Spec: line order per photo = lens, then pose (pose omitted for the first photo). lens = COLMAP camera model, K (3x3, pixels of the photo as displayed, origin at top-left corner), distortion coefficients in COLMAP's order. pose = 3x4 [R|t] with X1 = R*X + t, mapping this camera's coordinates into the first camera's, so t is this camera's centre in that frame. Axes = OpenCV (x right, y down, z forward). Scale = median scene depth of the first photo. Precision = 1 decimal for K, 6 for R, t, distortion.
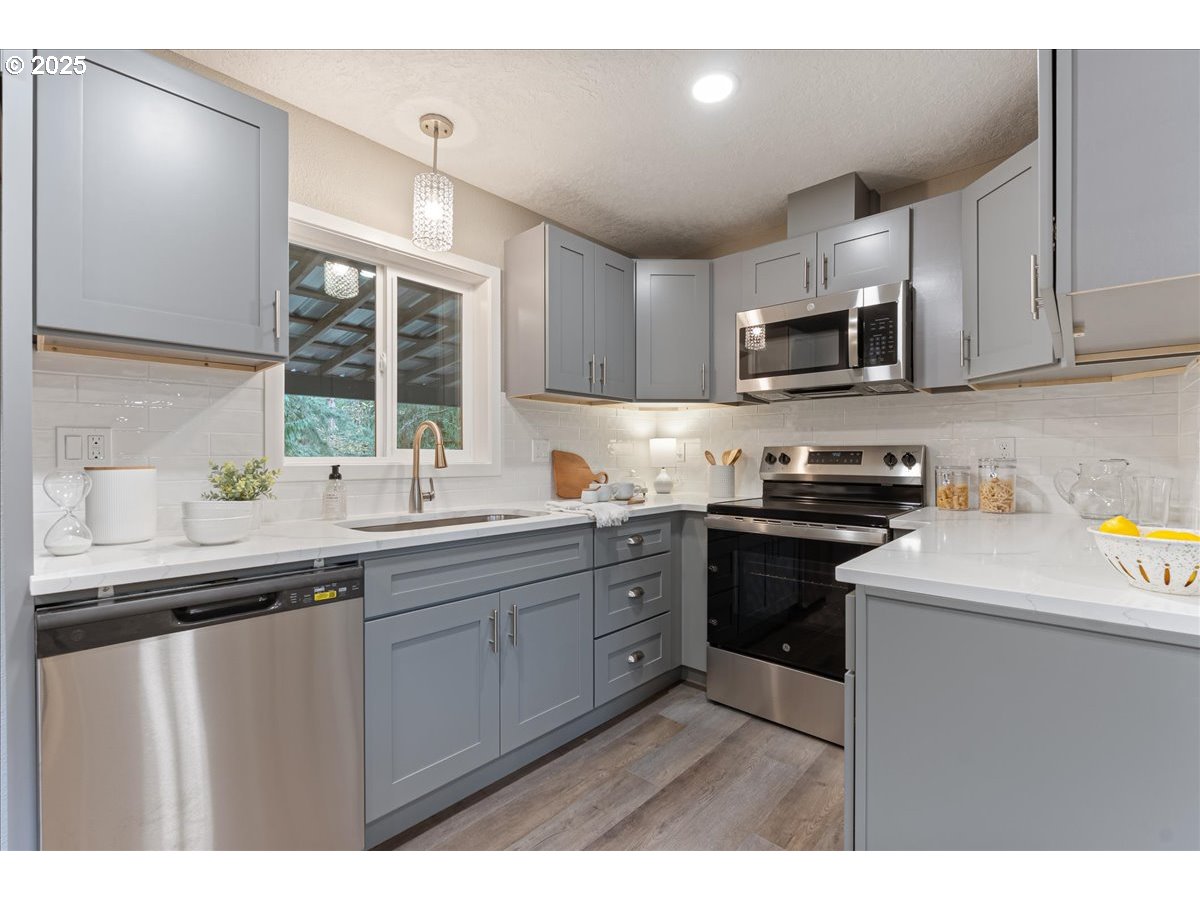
lens RADIAL K [[527.7, 0, 598.4], [0, 527.7, 451.6], [0, 0, 1]] dist [-0.002251, -0.000446]
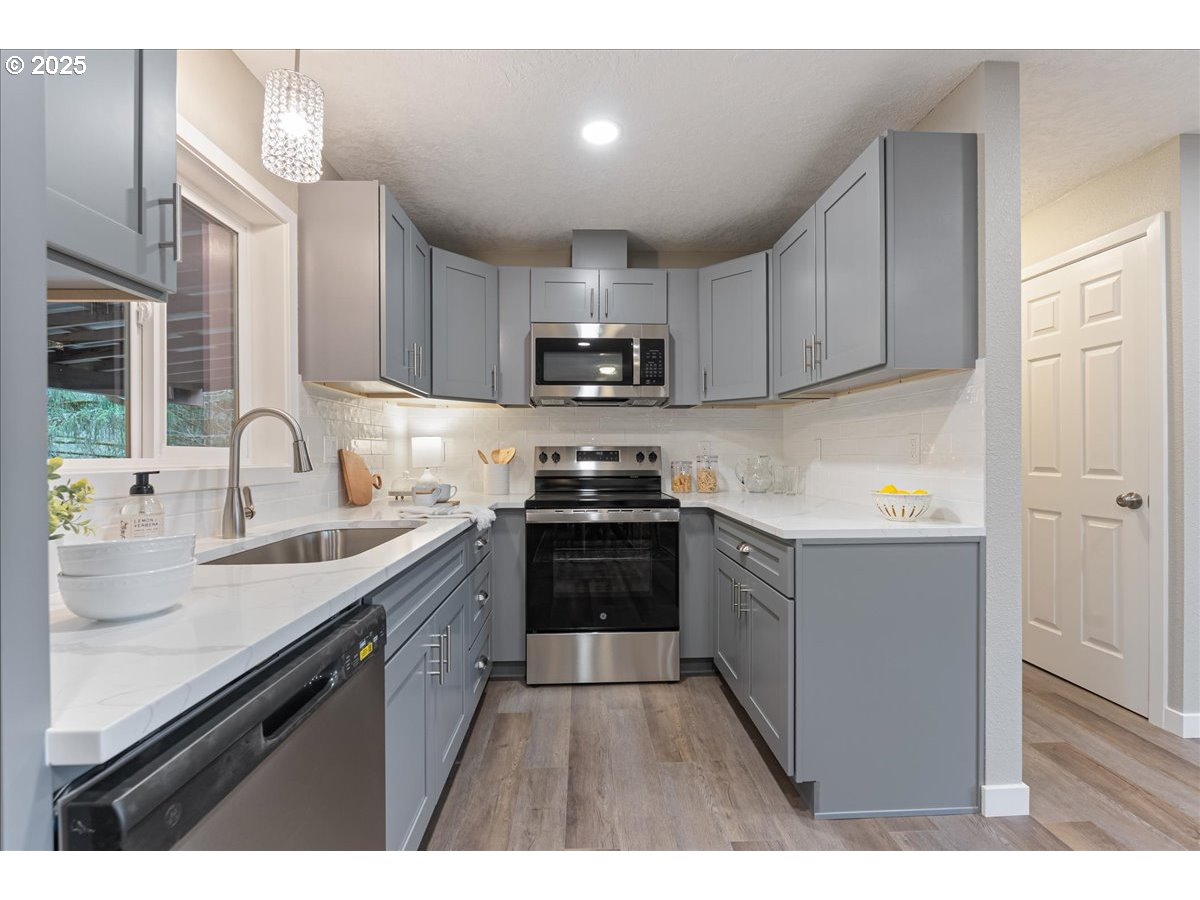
lens RADIAL K [[527.7, 0, 598.4], [0, 527.7, 451.6], [0, 0, 1]] dist [-0.002251, -0.000446]
pose [[0.709202, 0.000562, 0.705005, -0.483907], [0.000077, 1.000000, -0.000874, 0.002801], [-0.705005, 0.000674, 0.709202, 0.166298]]
